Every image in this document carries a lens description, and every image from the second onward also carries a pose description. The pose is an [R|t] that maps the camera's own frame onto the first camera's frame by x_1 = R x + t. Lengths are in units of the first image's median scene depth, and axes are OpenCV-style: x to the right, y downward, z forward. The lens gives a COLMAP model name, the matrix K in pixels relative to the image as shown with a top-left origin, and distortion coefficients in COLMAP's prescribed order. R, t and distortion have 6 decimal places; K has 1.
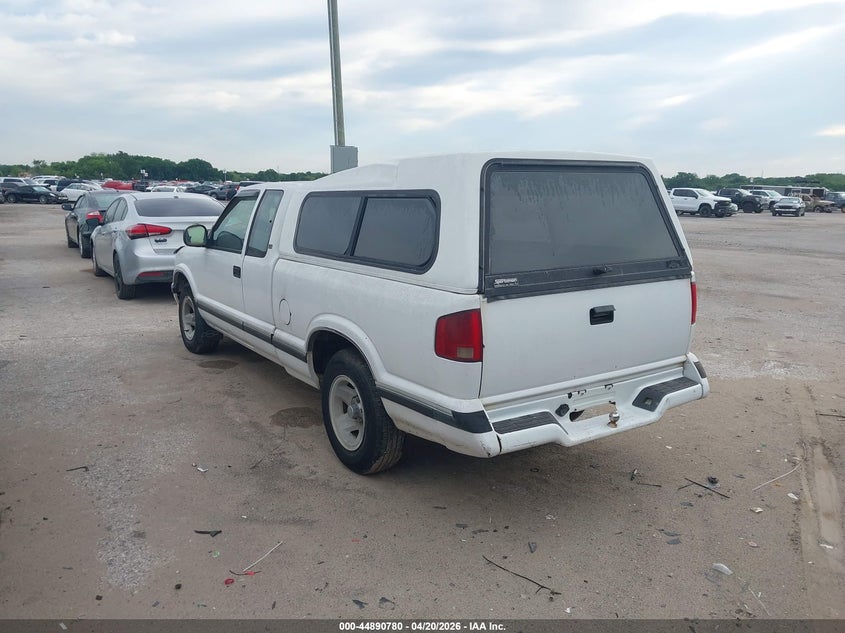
lens RADIAL K [[623.4, 0, 422.5], [0, 623.4, 316.5], [0, 0, 1]] dist [0.025829, 0.000739]
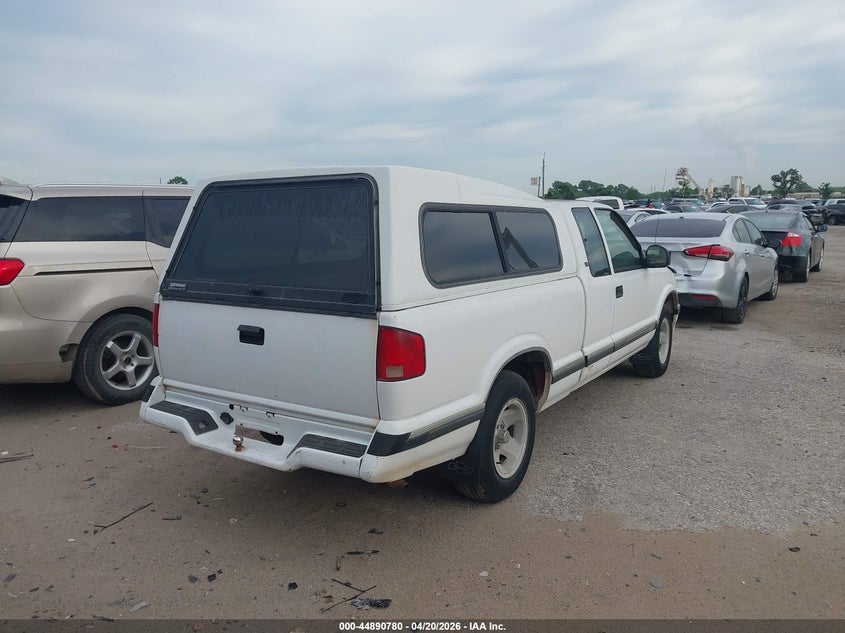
lens RADIAL K [[644.3, 0, 422.5], [0, 644.3, 316.5], [0, 0, 1]] dist [0.006386, -0.004701]
pose [[0.415311, 0.129242, -0.900452, 1.279646], [-0.162461, 0.984480, 0.066371, -0.138315], [0.895055, 0.118724, 0.429862, 0.794359]]
